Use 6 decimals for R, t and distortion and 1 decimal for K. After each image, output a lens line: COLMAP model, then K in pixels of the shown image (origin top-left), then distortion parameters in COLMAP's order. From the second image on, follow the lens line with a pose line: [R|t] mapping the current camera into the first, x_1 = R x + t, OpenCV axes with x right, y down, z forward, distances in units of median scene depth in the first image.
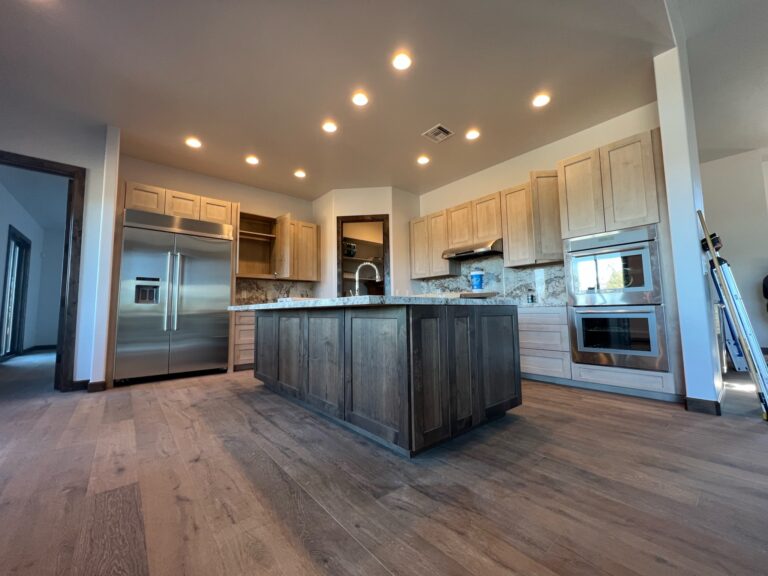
lens RADIAL K [[306.7, 0, 381.2], [0, 306.7, 287.2], [0, 0, 1]] dist [-0.001257, 0.000566]
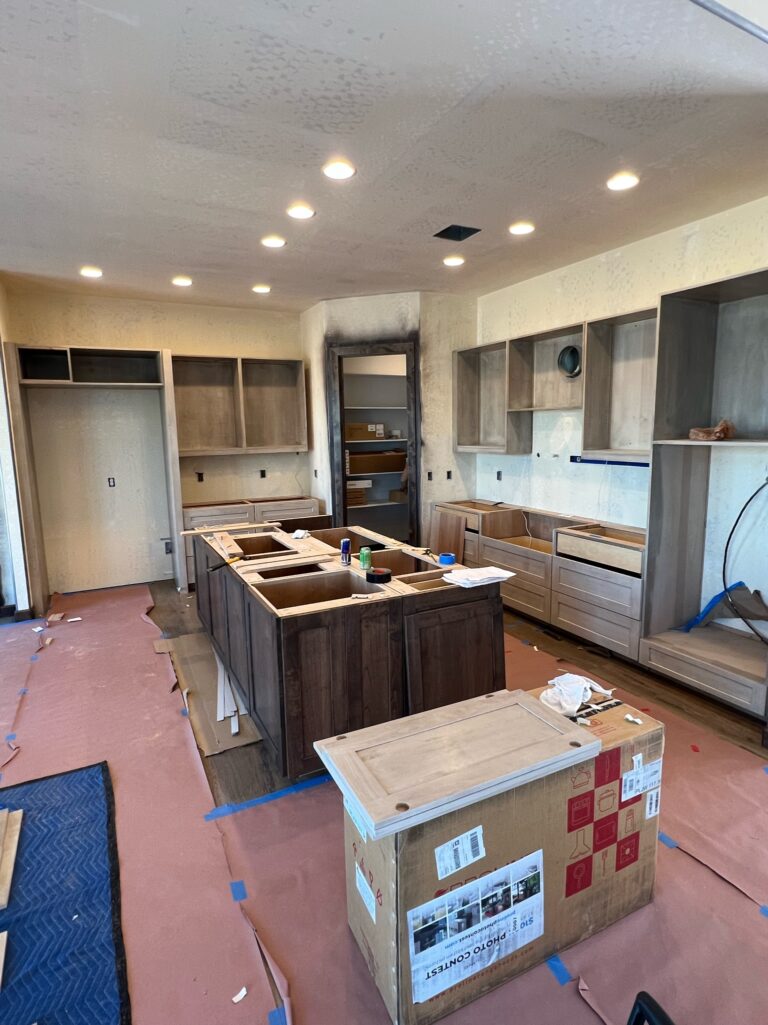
lens RADIAL K [[544.9, 0, 386.9], [0, 544.9, 507.4], [0, 0, 1]] dist [0.000254, -0.001899]
pose [[0.976226, 0.029516, -0.214738, 0.345129], [0.020534, 0.973637, 0.227177, -0.282230], [0.215782, -0.226185, 0.949883, -0.119167]]
